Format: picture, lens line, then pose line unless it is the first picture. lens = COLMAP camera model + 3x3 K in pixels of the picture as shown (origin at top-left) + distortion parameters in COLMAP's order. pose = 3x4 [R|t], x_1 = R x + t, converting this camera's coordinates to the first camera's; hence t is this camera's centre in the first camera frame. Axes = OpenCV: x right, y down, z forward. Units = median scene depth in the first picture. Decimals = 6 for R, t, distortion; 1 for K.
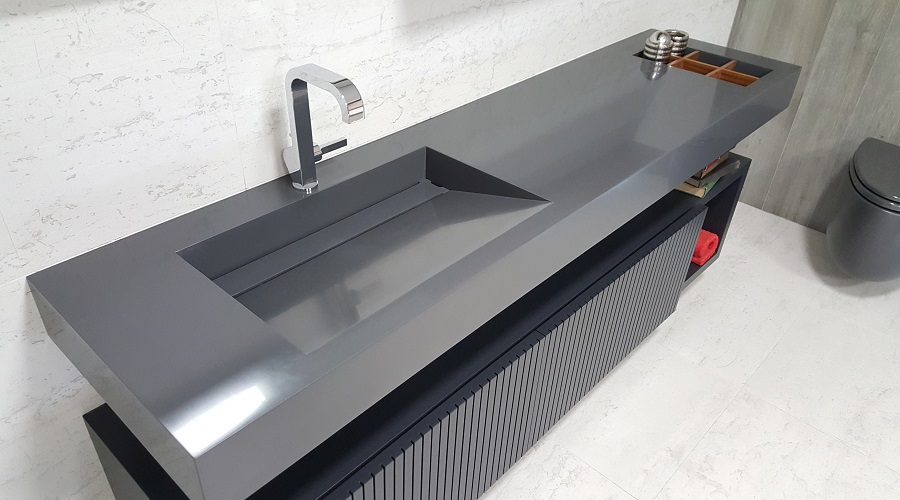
lens RADIAL K [[668.0, 0, 447.8], [0, 668.0, 275.0], [0, 0, 1]] dist [0.123605, -0.216528]
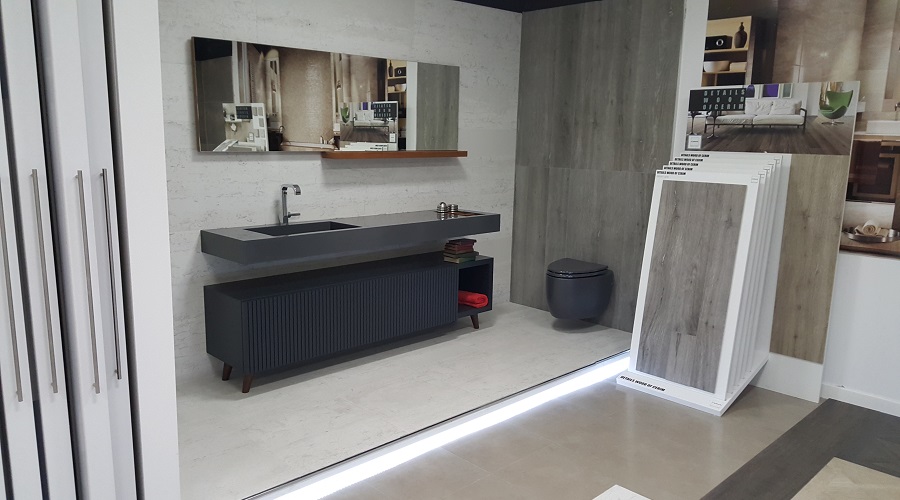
lens RADIAL K [[668.0, 0, 447.8], [0, 668.0, 275.0], [0, 0, 1]] dist [0.123605, -0.216528]
pose [[0.998445, 0.002557, -0.055693, 0.589487], [-0.024962, 0.913728, -0.405559, 1.093424], [0.049851, 0.406318, 0.912371, -1.398742]]
